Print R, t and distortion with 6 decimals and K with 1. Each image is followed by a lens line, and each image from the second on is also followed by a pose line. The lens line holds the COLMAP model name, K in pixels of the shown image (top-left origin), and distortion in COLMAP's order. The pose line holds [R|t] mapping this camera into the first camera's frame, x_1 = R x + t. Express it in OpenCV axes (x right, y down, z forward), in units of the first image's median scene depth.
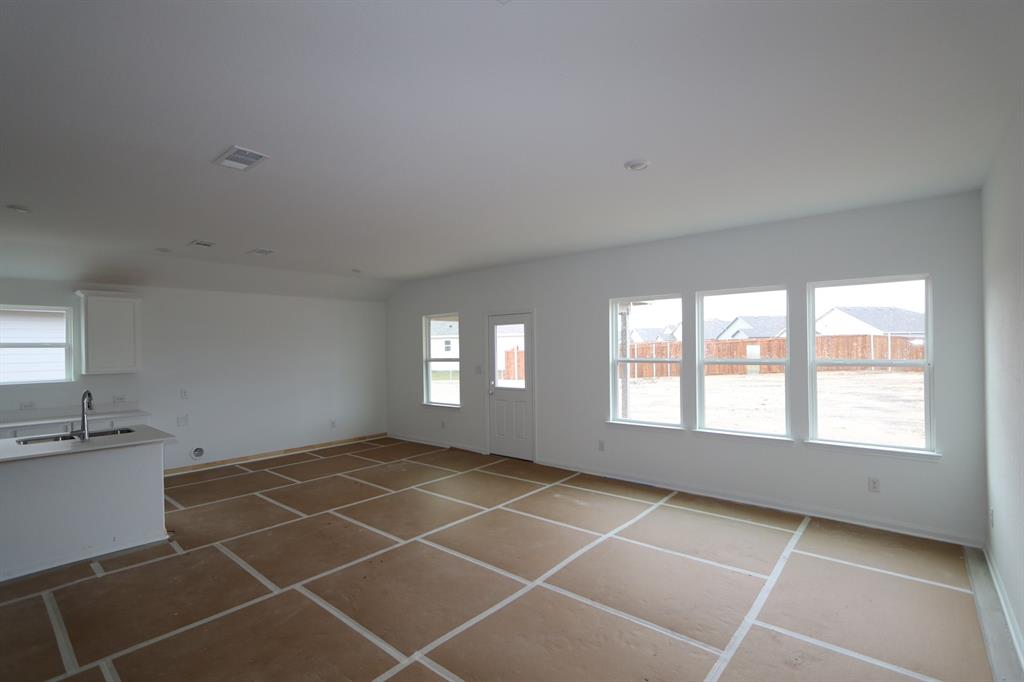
lens RADIAL K [[472.7, 0, 508.7], [0, 472.7, 349.9], [0, 0, 1]] dist [-0.010980, -0.000611]
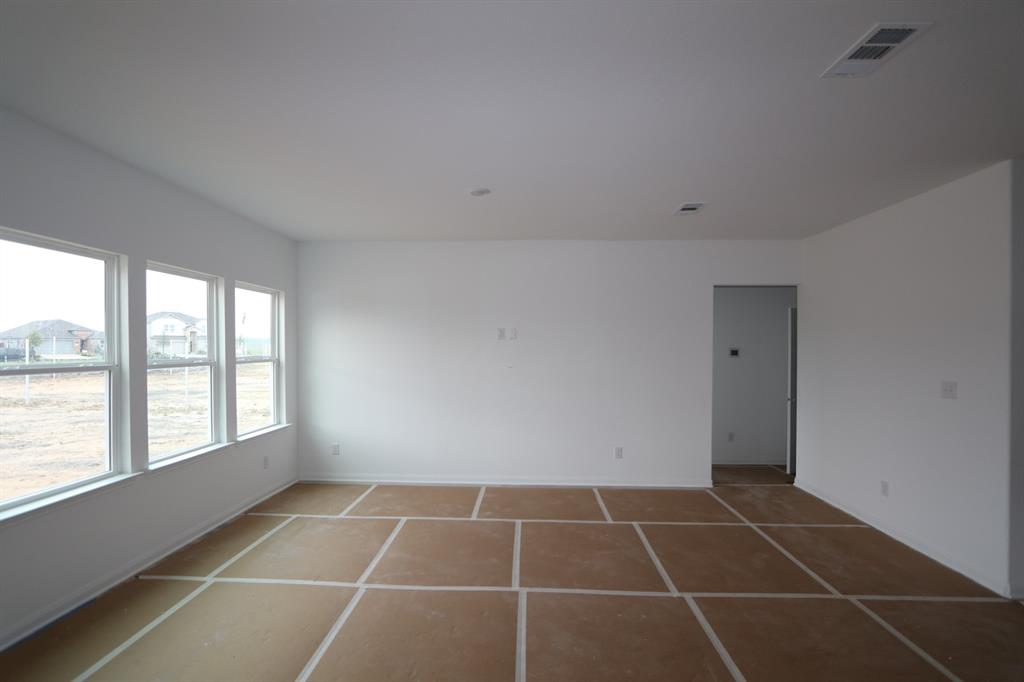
lens RADIAL K [[472.7, 0, 506.2], [0, 472.7, 344.4], [0, 0, 1]] dist [-0.010980, -0.000611]
pose [[-0.610946, 0.012738, 0.791569, -0.528925], [0.007134, 0.999919, -0.010585, 0.007623], [-0.791640, -0.000820, -0.610987, 1.231080]]
